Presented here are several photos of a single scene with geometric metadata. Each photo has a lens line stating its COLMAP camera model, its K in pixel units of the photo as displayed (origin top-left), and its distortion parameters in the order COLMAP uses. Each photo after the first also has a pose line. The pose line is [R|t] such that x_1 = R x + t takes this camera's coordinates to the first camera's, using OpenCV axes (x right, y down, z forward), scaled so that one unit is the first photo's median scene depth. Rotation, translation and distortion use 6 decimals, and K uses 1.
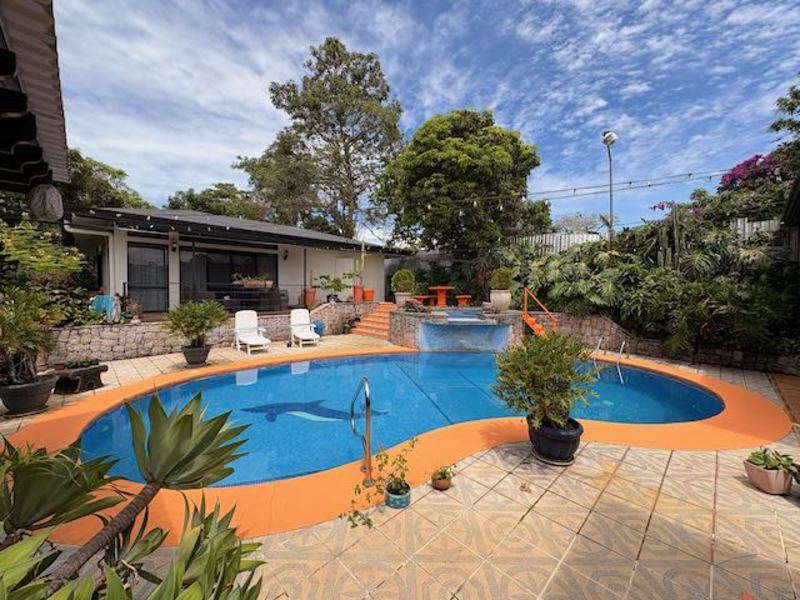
lens RADIAL K [[319.4, 0, 398.7], [0, 319.4, 298.5], [0, 0, 1]] dist [0.004235, 0.000296]
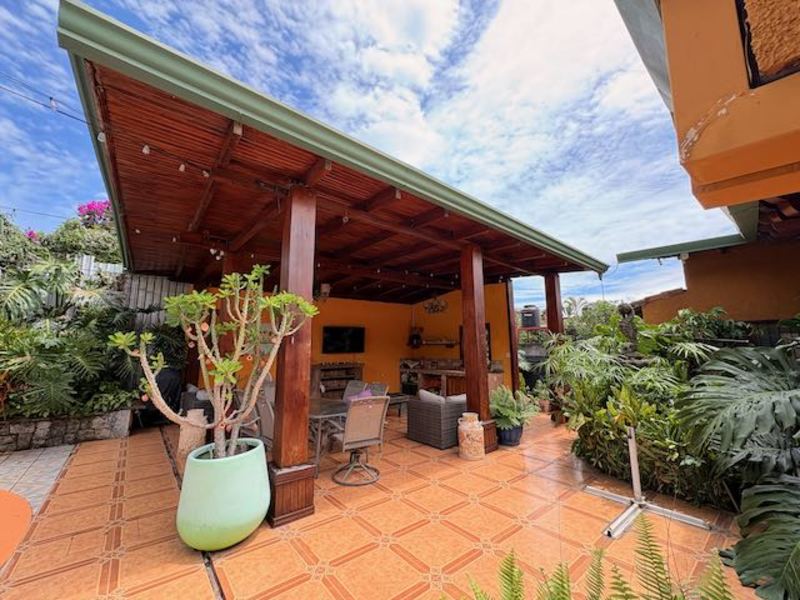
lens RADIAL K [[319.4, 0, 398.3], [0, 319.4, 300.1], [0, 0, 1]] dist [0.004235, 0.000296]
pose [[0.092598, 0.146508, 0.984866, 0.360230], [0.036640, 0.987944, -0.150411, 0.029458], [-0.995029, 0.050013, 0.086113, 0.125404]]
